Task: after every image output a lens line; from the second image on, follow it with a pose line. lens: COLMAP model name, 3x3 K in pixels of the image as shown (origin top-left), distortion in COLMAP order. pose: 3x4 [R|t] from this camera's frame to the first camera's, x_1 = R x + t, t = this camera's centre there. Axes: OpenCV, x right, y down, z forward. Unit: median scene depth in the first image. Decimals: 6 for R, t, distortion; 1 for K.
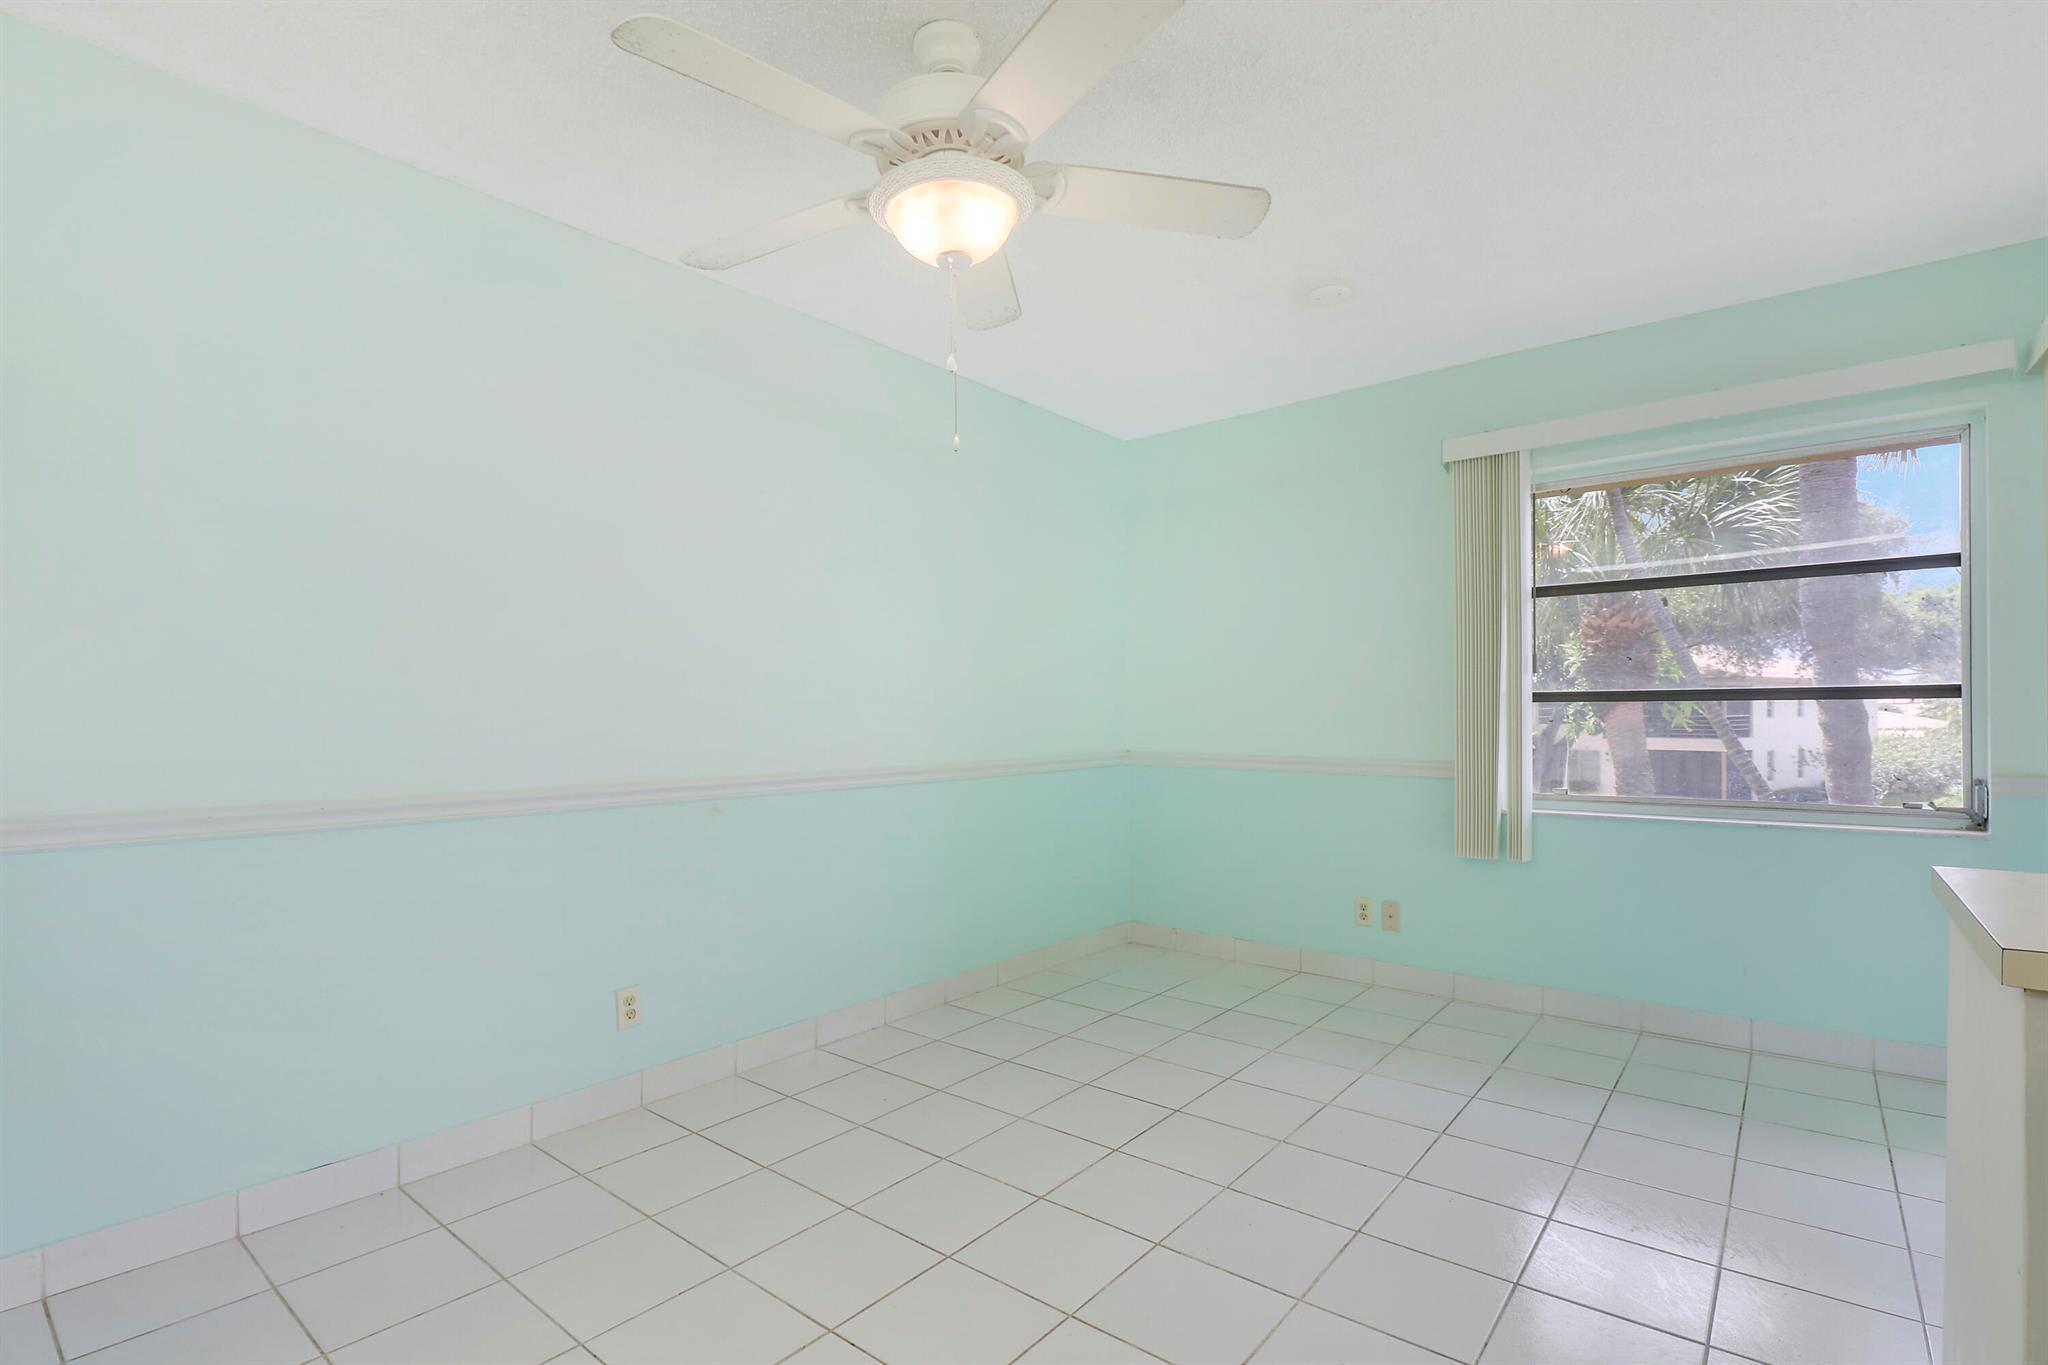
lens RADIAL K [[965.2, 0, 1026.1], [0, 965.2, 708.7], [0, 0, 1]] dist [-0.009656, -0.000032]
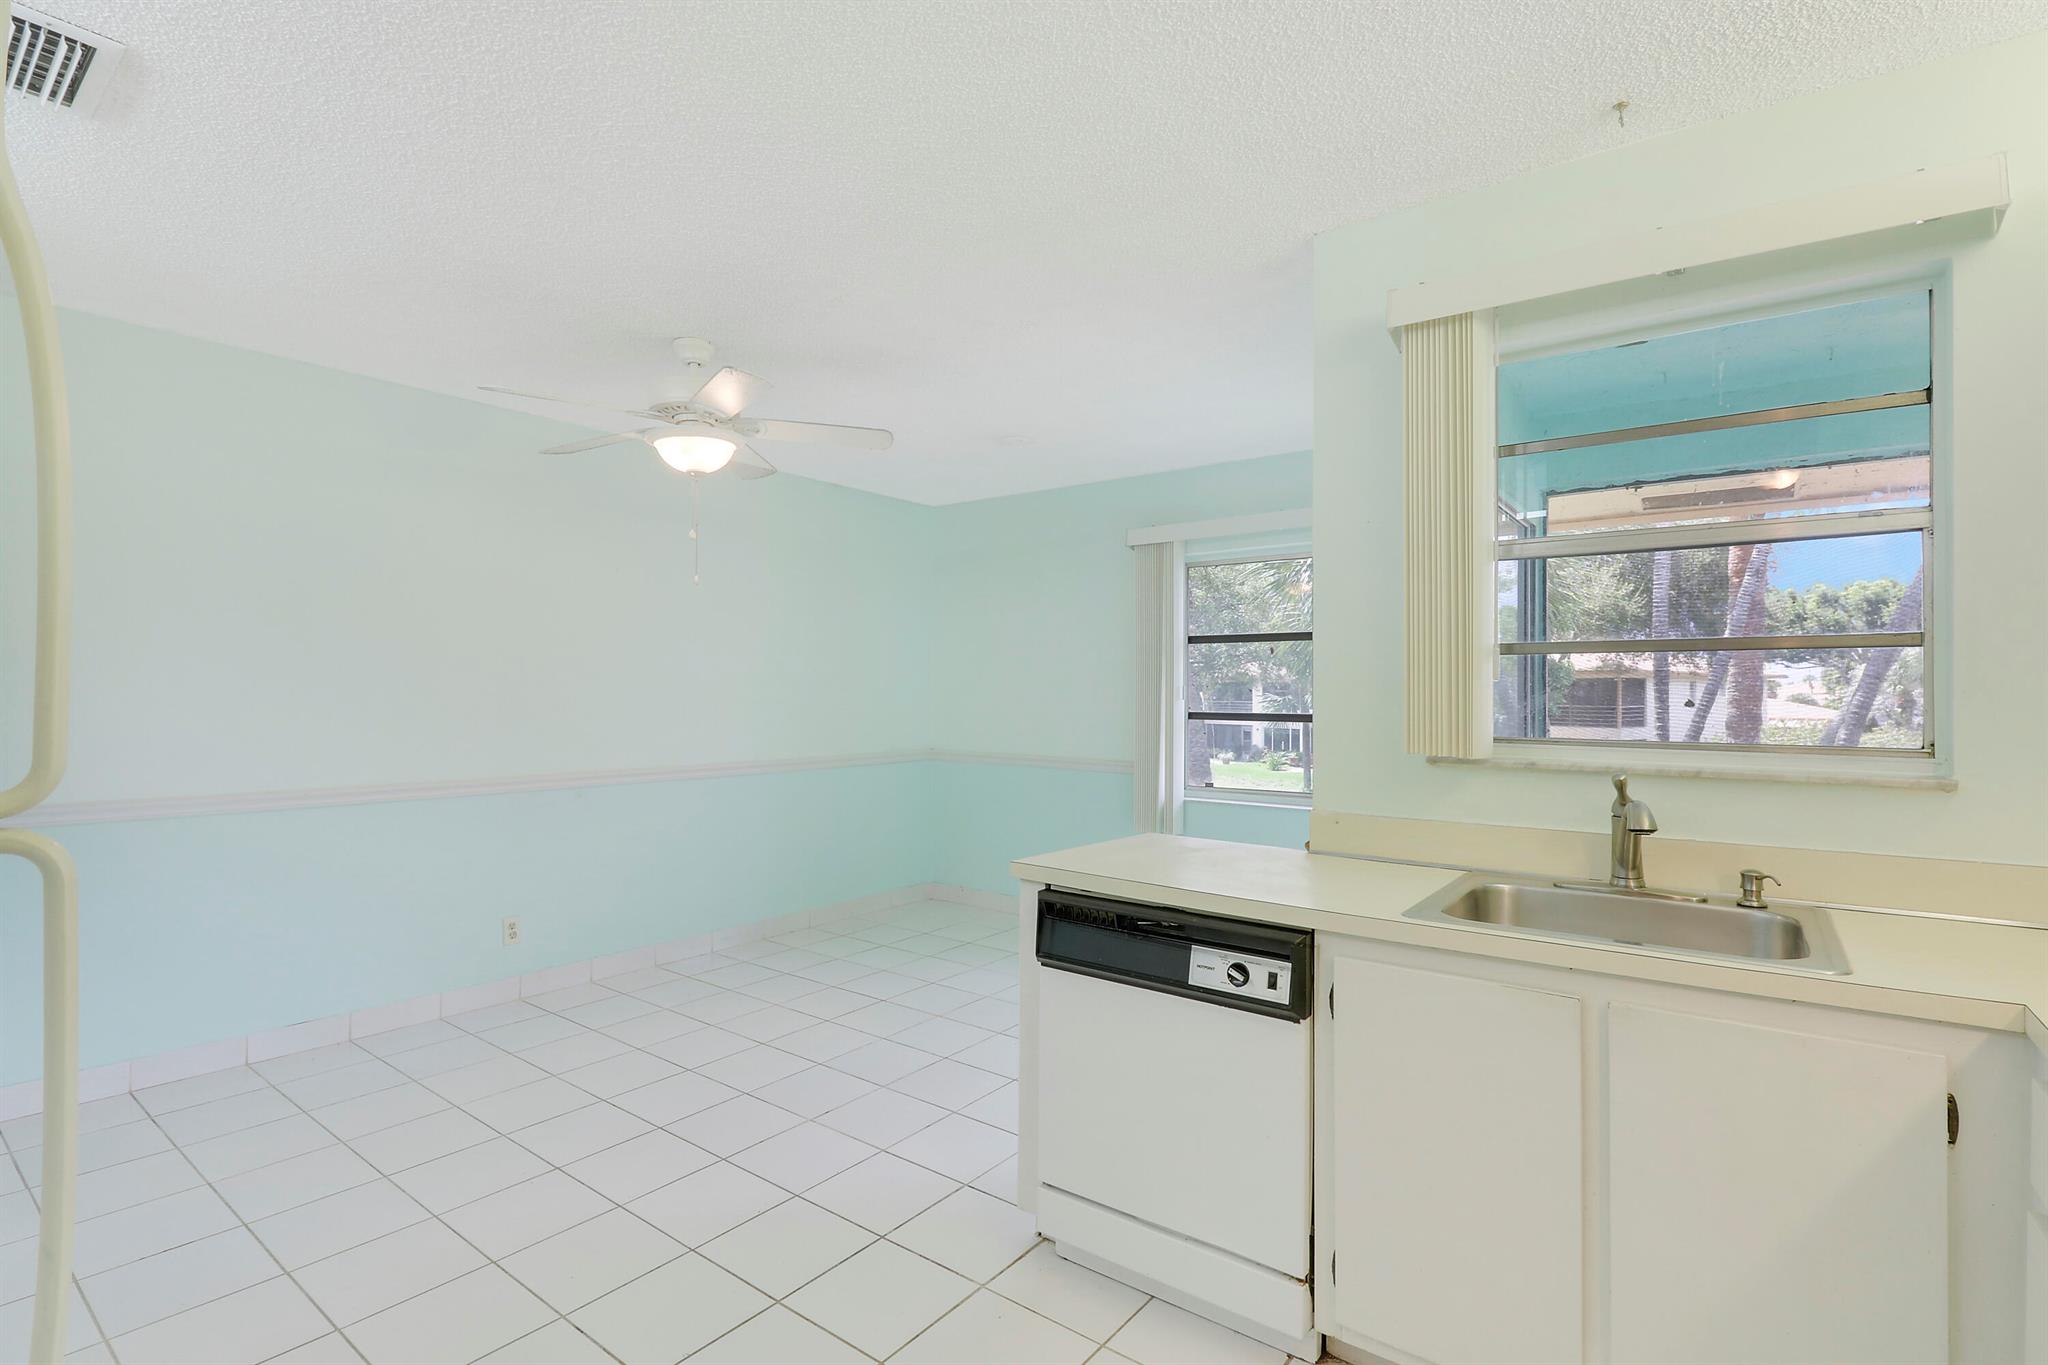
lens RADIAL K [[954.4, 0, 1014.6], [0, 954.4, 676.2], [0, 0, 1]] dist [-0.008196, 0.000239]
pose [[0.999426, 0.008334, 0.032845, 0.238078], [-0.007808, 0.999840, -0.016112, -0.046846], [-0.032974, 0.015846, 0.999331, -0.377948]]
